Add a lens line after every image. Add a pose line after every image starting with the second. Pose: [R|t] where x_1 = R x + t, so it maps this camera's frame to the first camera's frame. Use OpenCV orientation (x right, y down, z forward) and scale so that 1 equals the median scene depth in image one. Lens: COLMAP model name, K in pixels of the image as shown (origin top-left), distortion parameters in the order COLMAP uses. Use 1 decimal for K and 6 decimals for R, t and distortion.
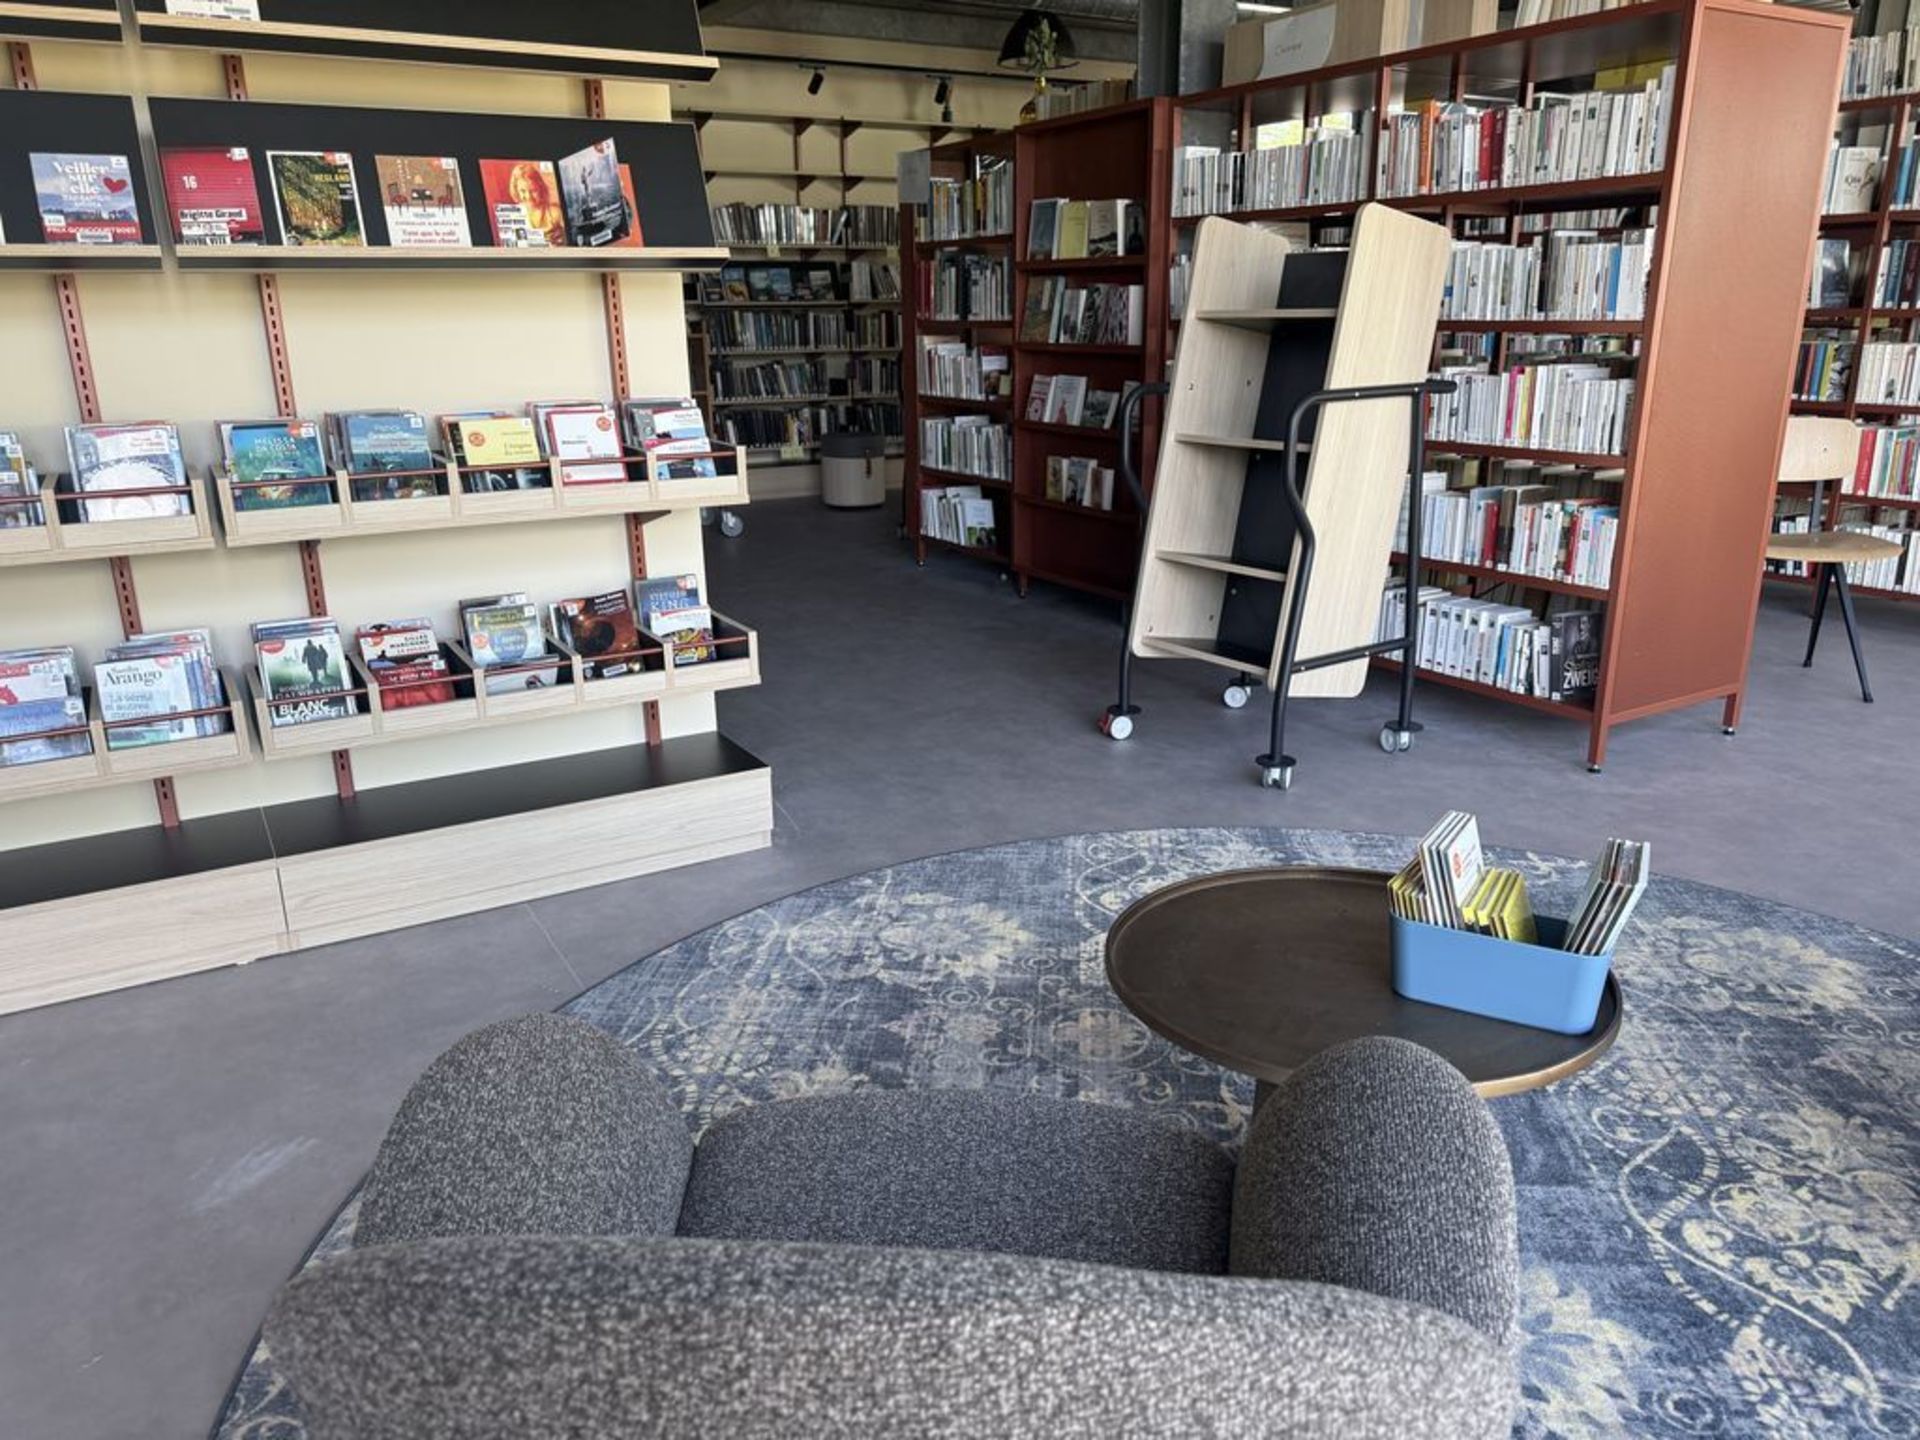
lens RADIAL K [[1364.7, 0, 960.0], [0, 1364.7, 720.0], [0, 0, 1]] dist [0.099003, -0.114767]
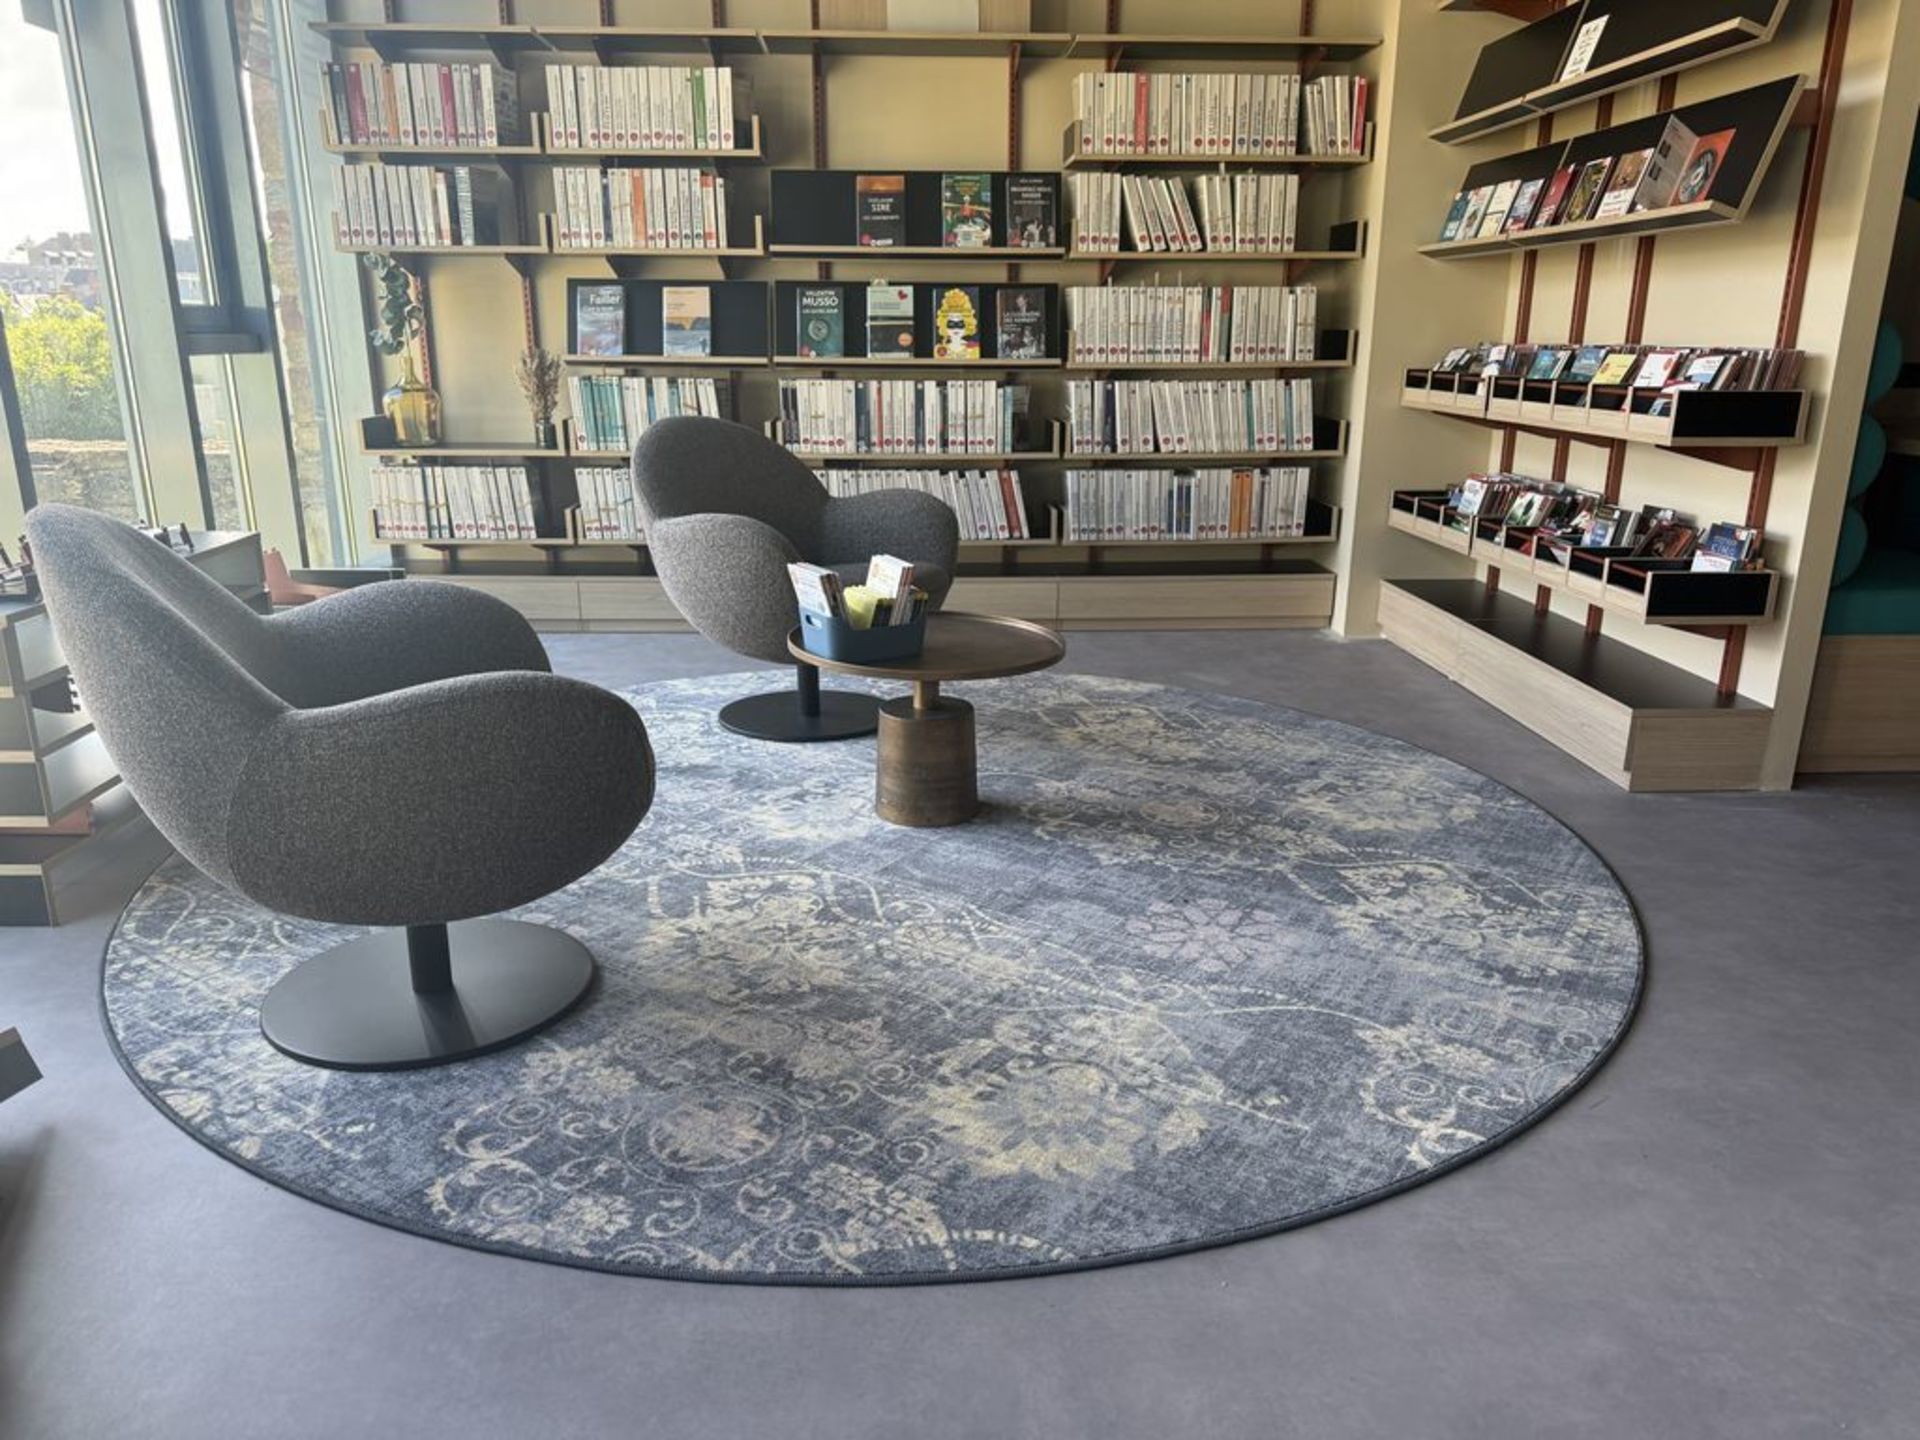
lens RADIAL K [[1364.7, 0, 960.0], [0, 1364.7, 720.0], [0, 0, 1]] dist [0.099003, -0.114767]
pose [[-0.479114, 0.248637, -0.841801, 1.175236], [-0.250079, 0.880627, 0.402438, -0.301098], [0.841374, 0.403330, -0.359742, 1.141301]]
